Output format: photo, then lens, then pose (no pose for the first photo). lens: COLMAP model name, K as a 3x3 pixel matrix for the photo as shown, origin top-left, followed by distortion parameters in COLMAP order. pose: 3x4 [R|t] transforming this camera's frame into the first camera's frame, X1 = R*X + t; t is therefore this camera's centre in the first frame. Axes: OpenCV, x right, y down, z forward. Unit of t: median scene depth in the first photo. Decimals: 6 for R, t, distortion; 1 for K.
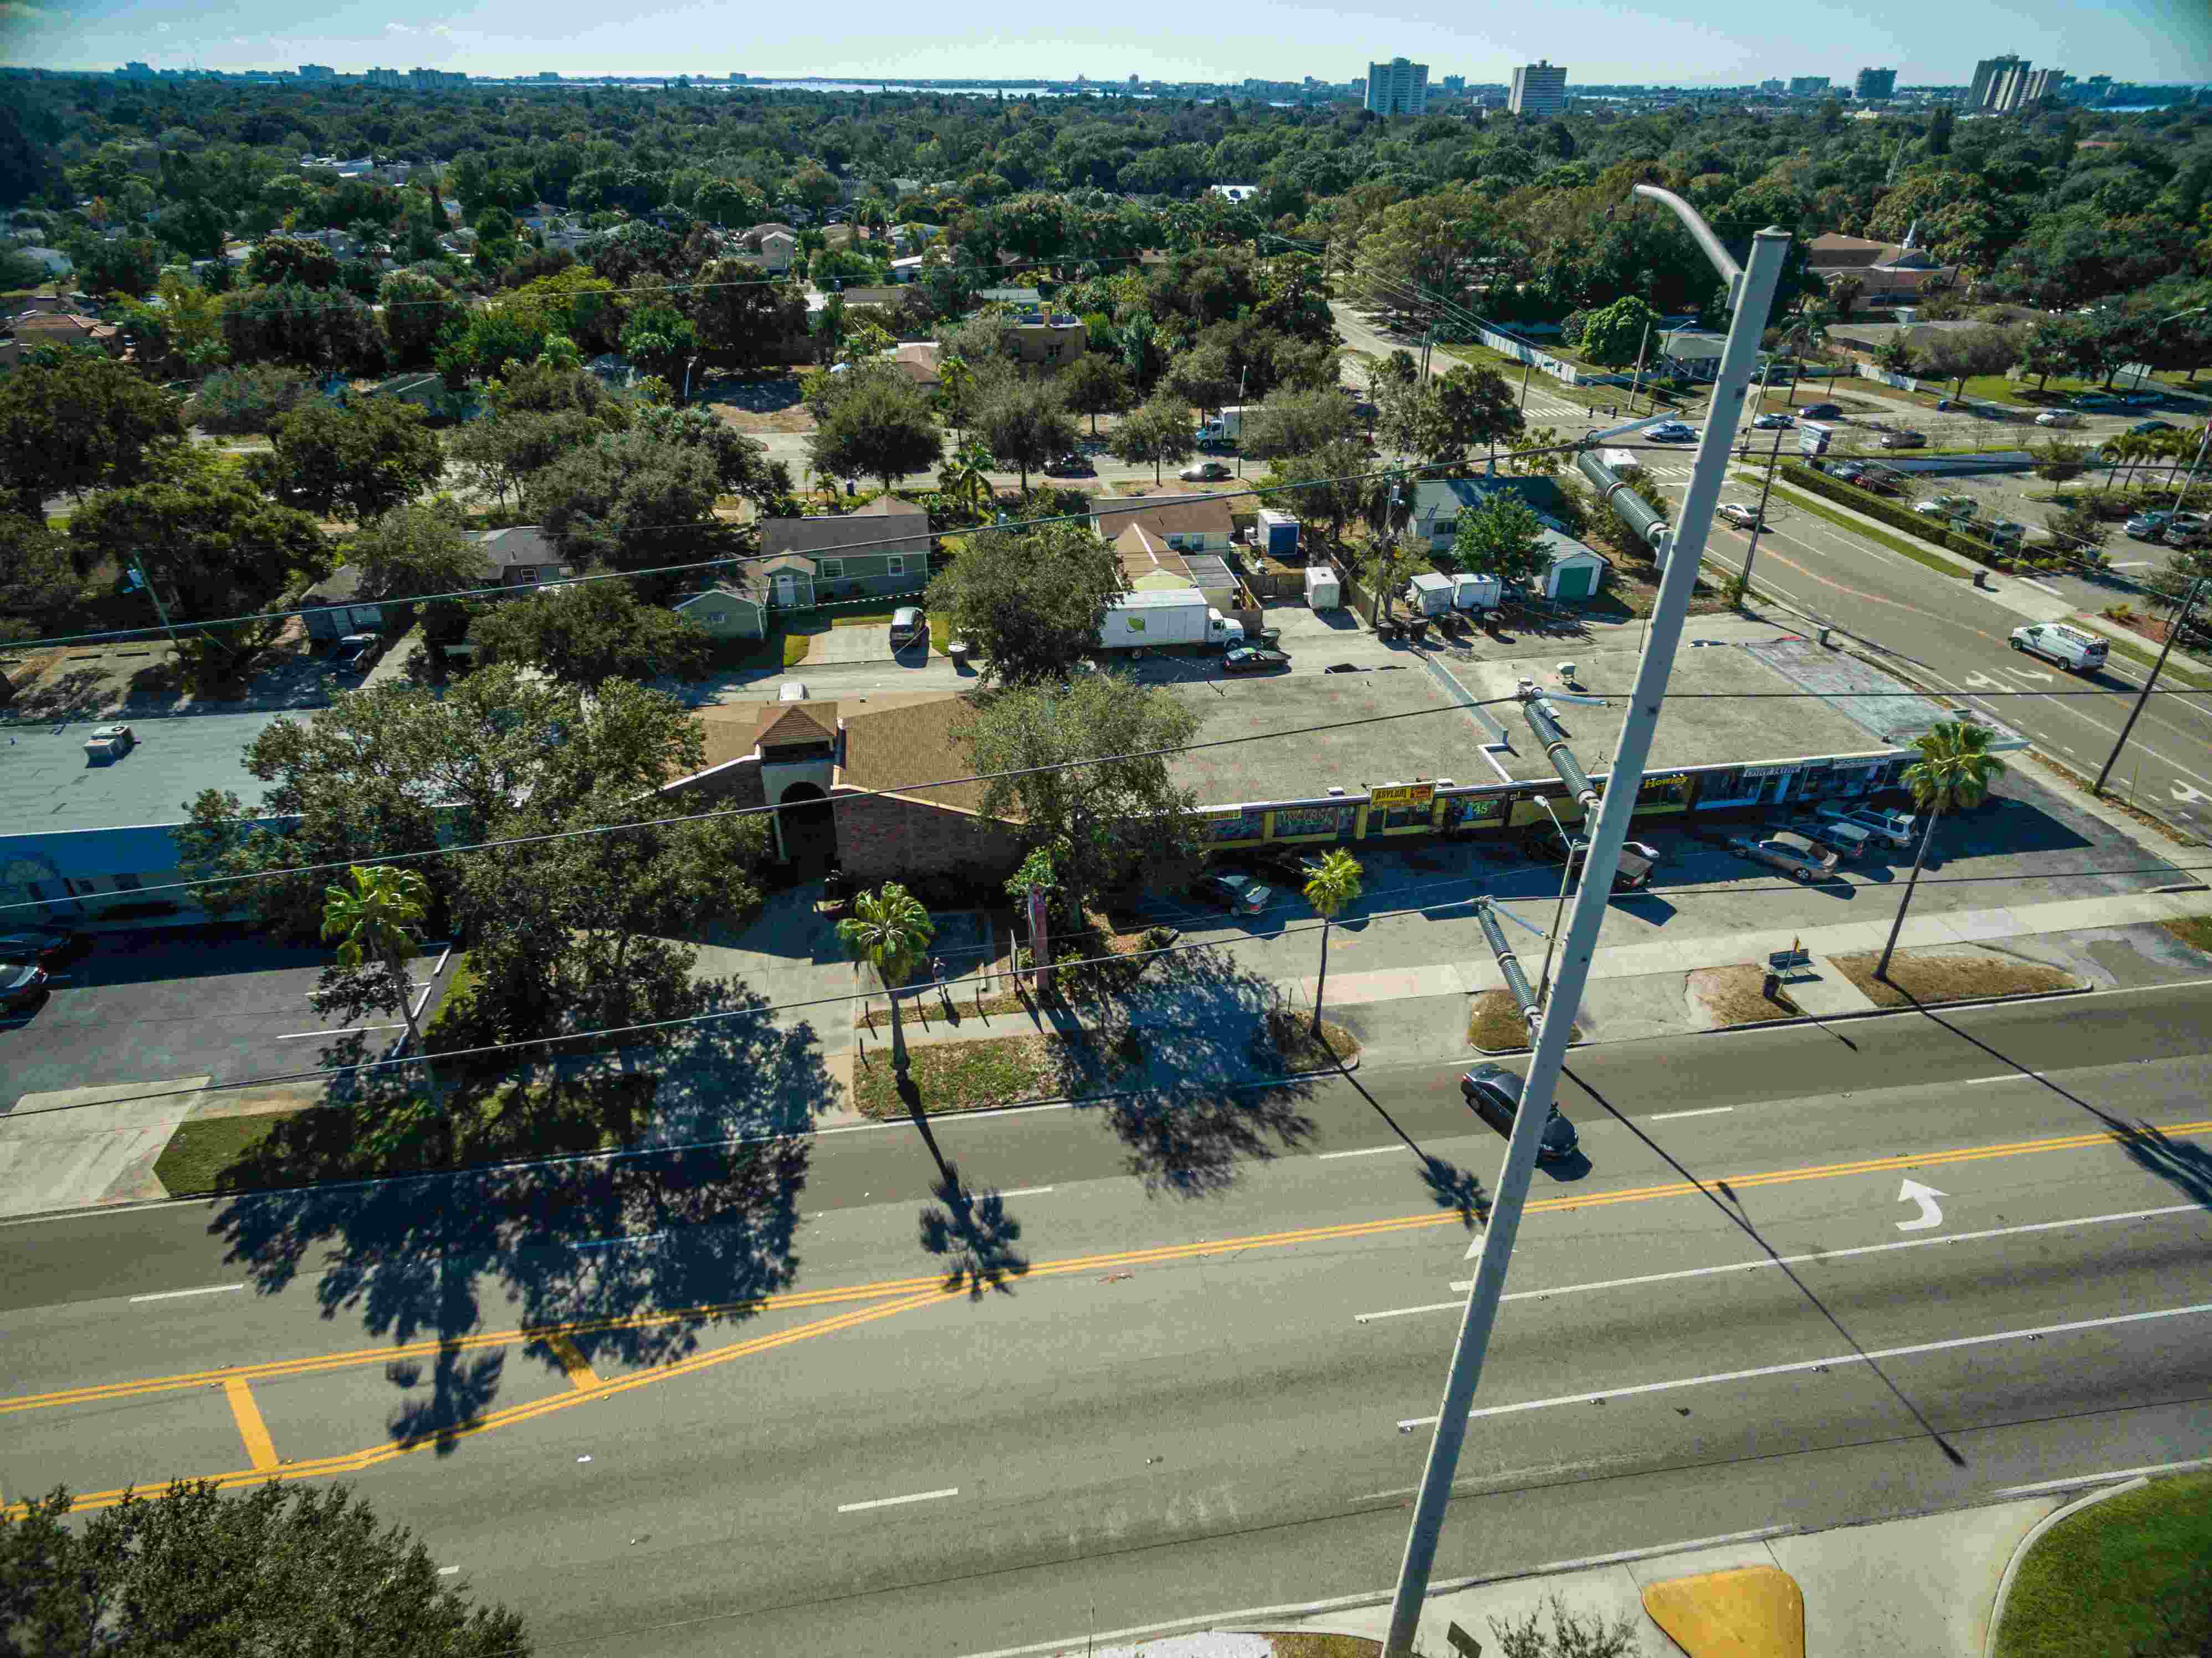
lens RADIAL K [[1236.6, 0, 1103.0], [0, 1236.6, 829.7], [0, 0, 1]] dist [0.006730, 0.002511]
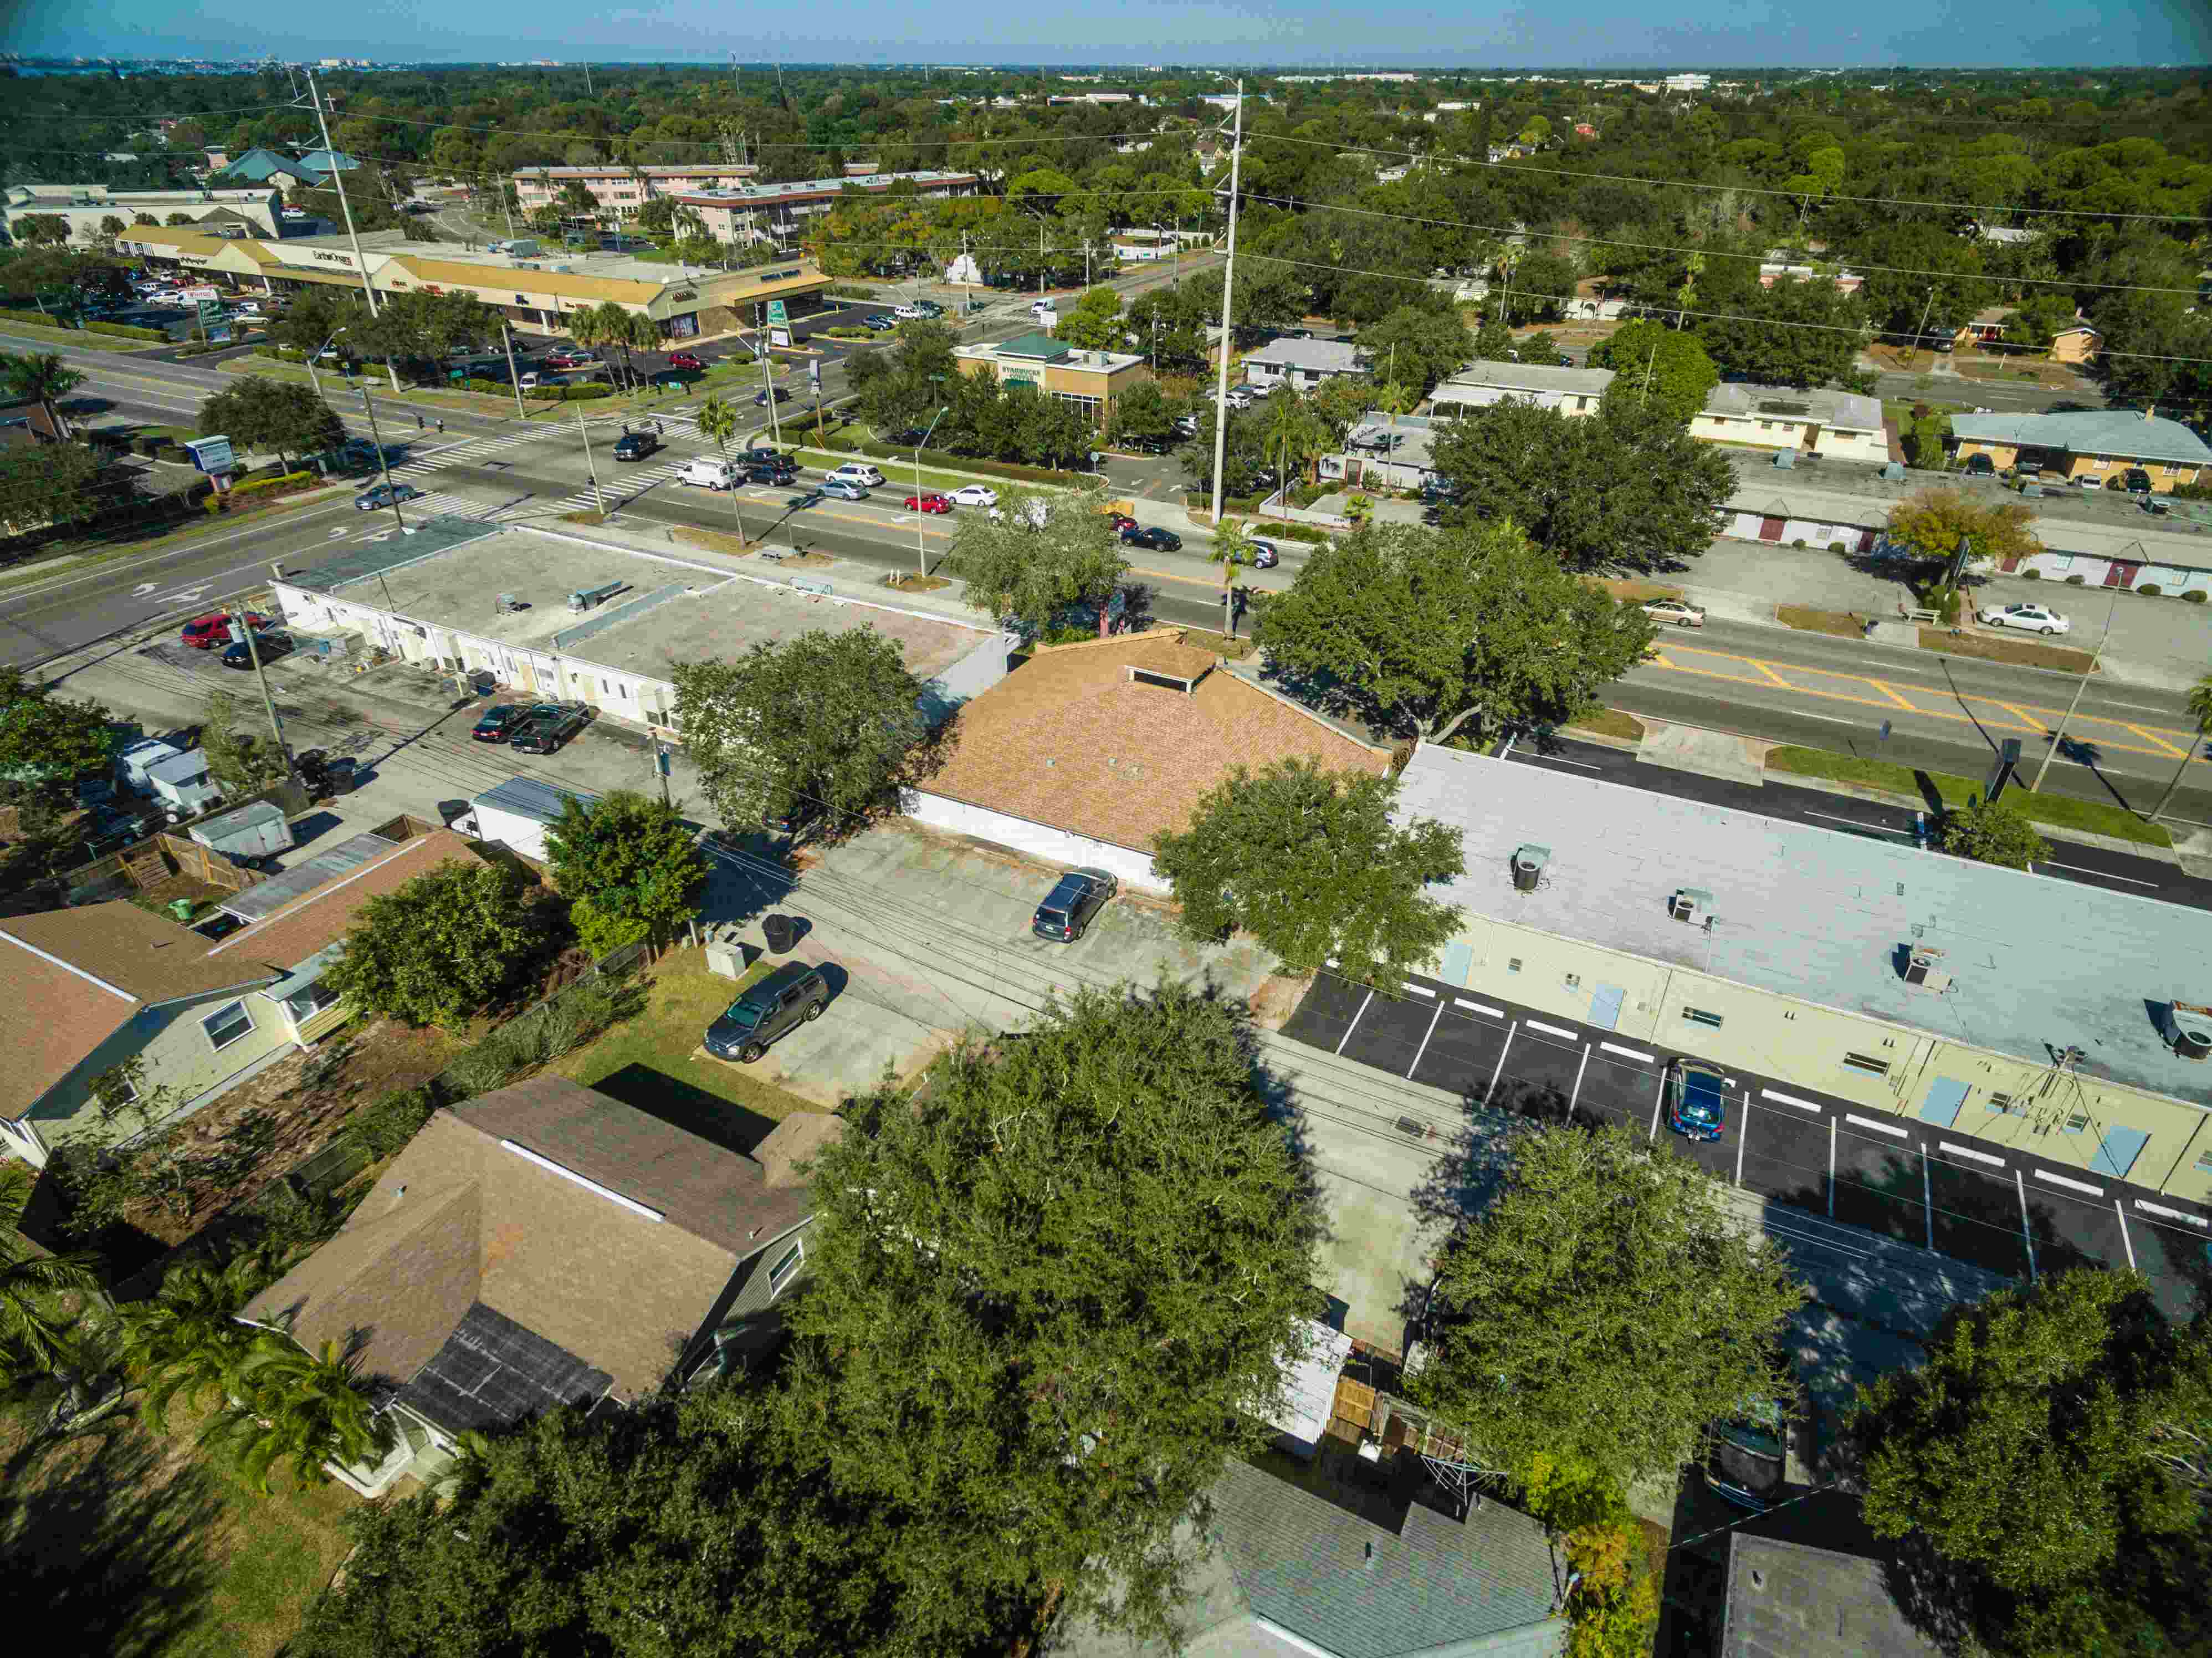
lens RADIAL K [[1246.3, 0, 1118.4], [0, 1246.3, 829.3], [0, 0, 1]] dist [0.006495, -0.000903]
pose [[-0.809747, -0.312731, 0.496497, -0.509546], [0.296637, 0.511884, 0.806214, -0.577637], [-0.506277, 0.800109, -0.321729, 0.957263]]
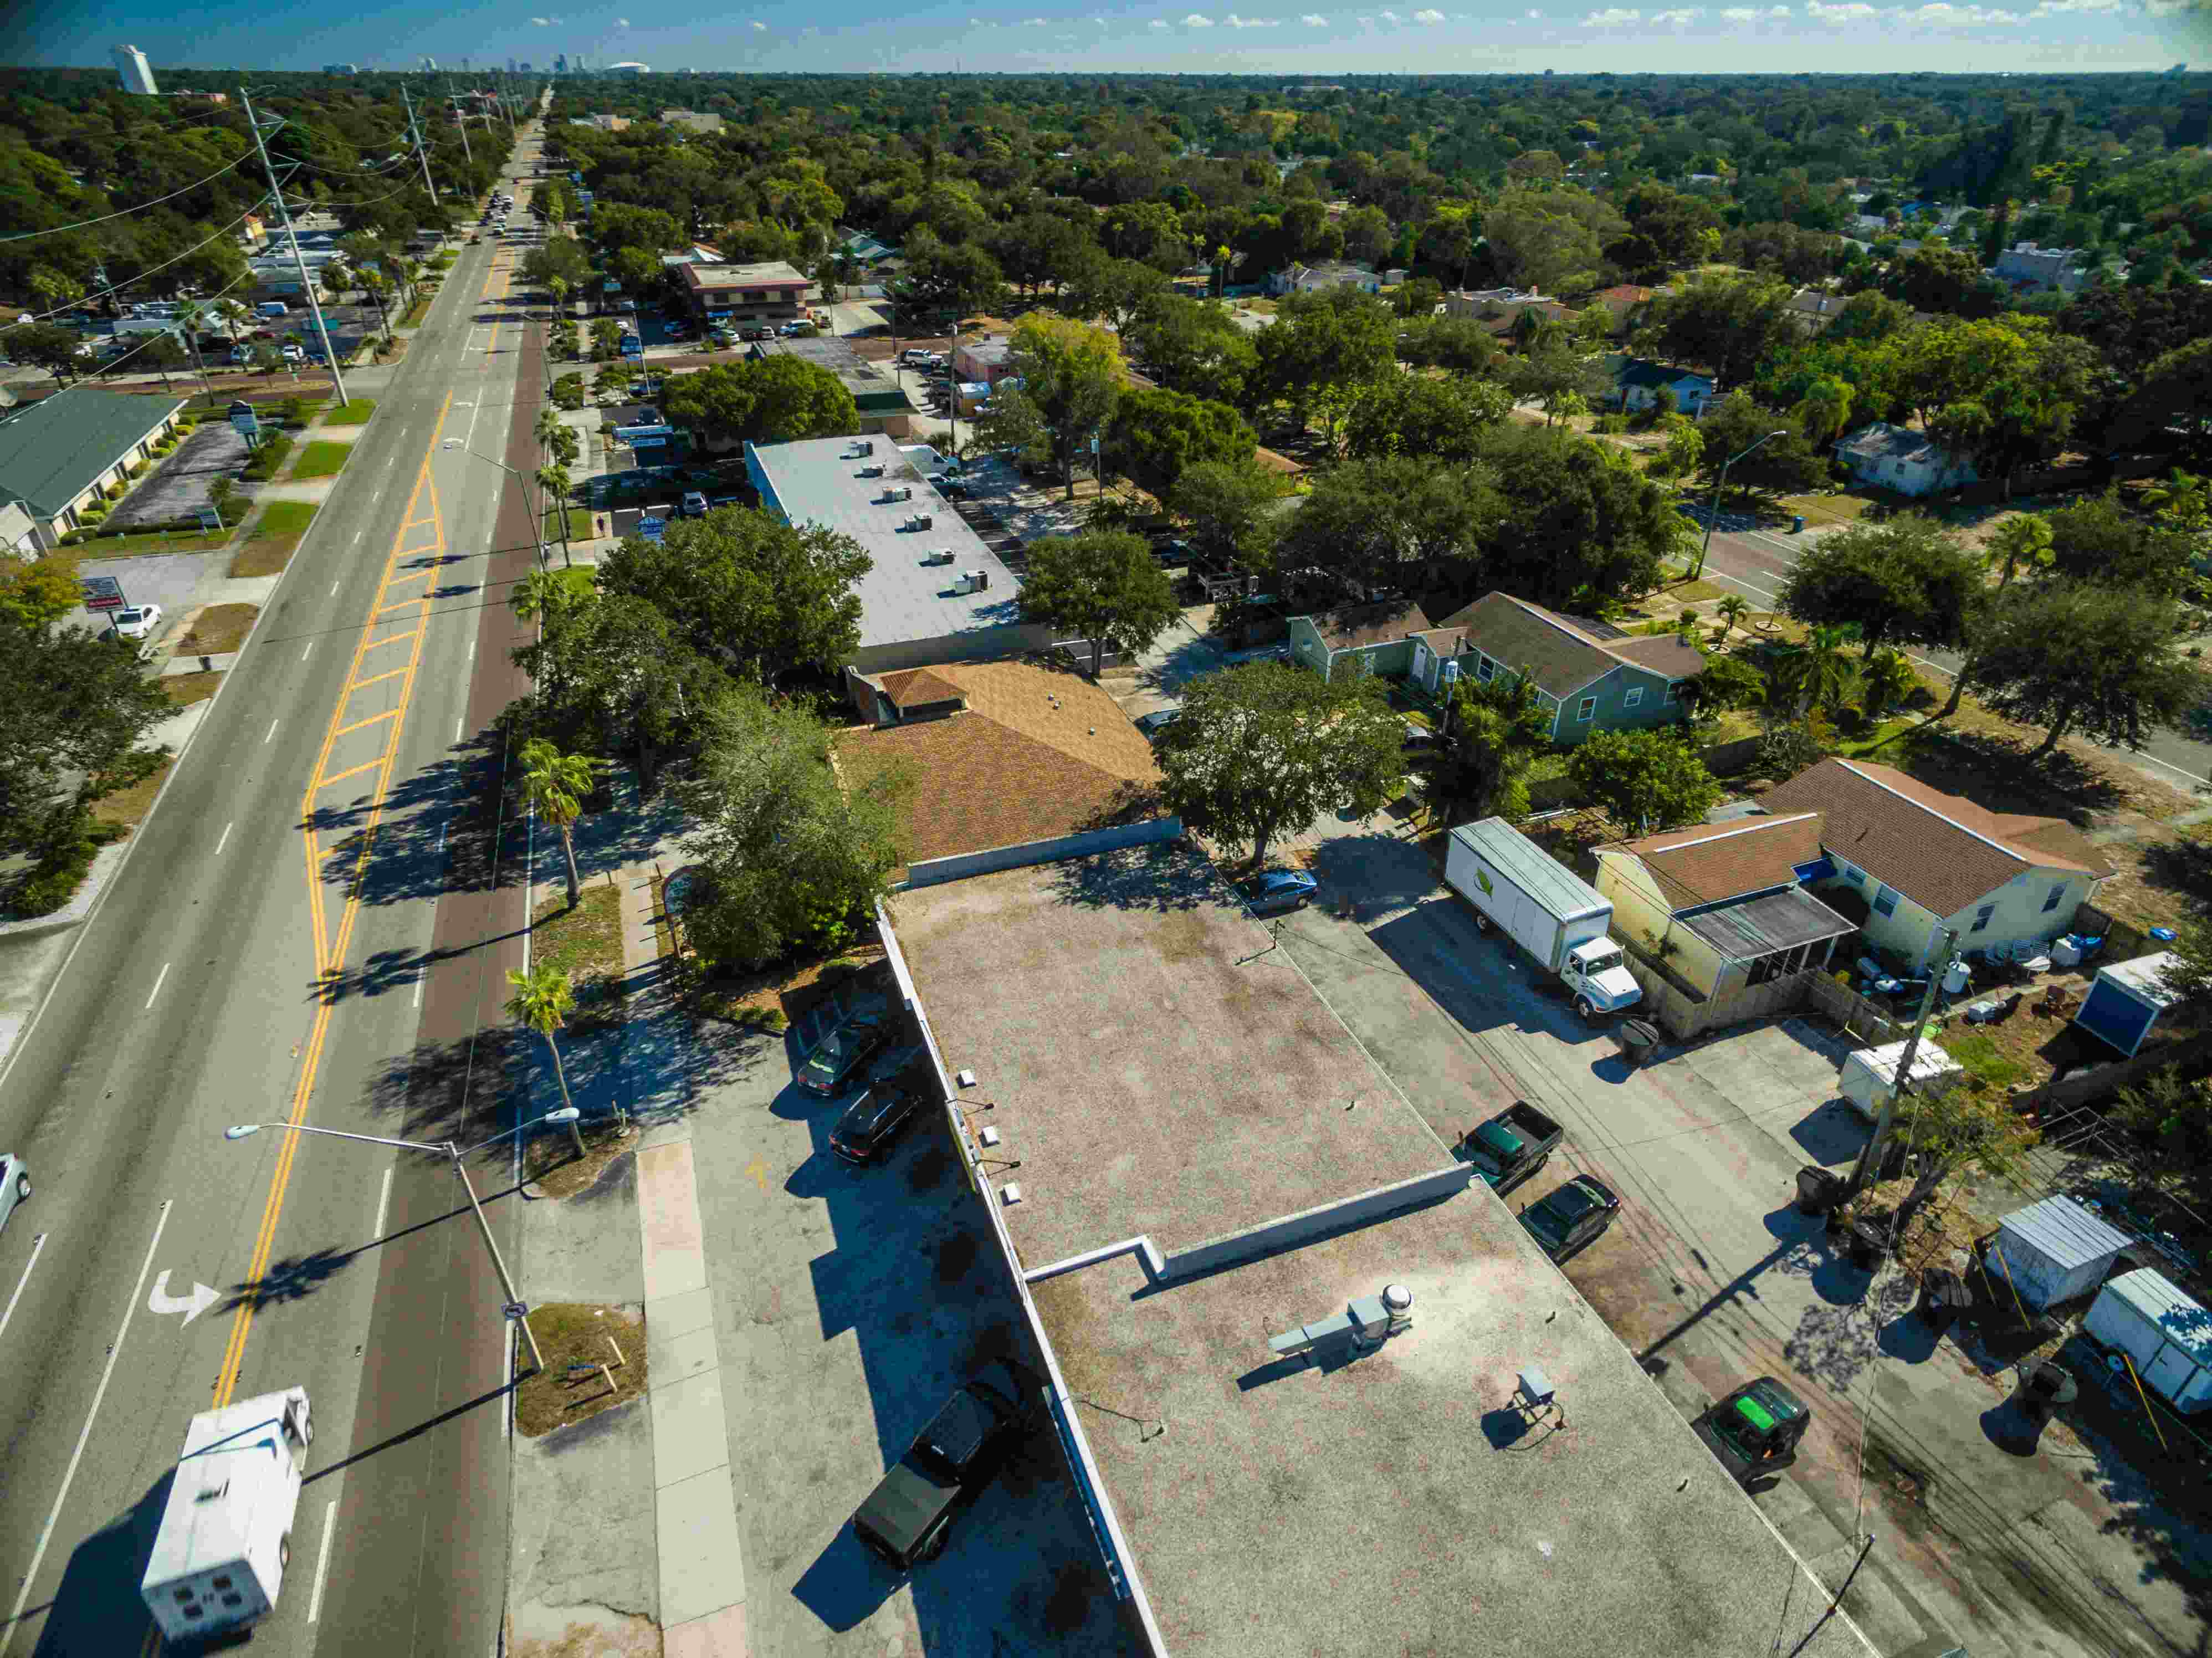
lens RADIAL K [[1233.1, 0, 1107.5], [0, 1233.1, 830.4], [0, 0, 1]] dist [0.008871, -0.000166]
pose [[0.202123, 0.506309, -0.838330, 0.476153], [-0.505494, 0.787096, 0.353491, -0.285642], [0.838822, 0.352323, 0.415026, 0.471698]]
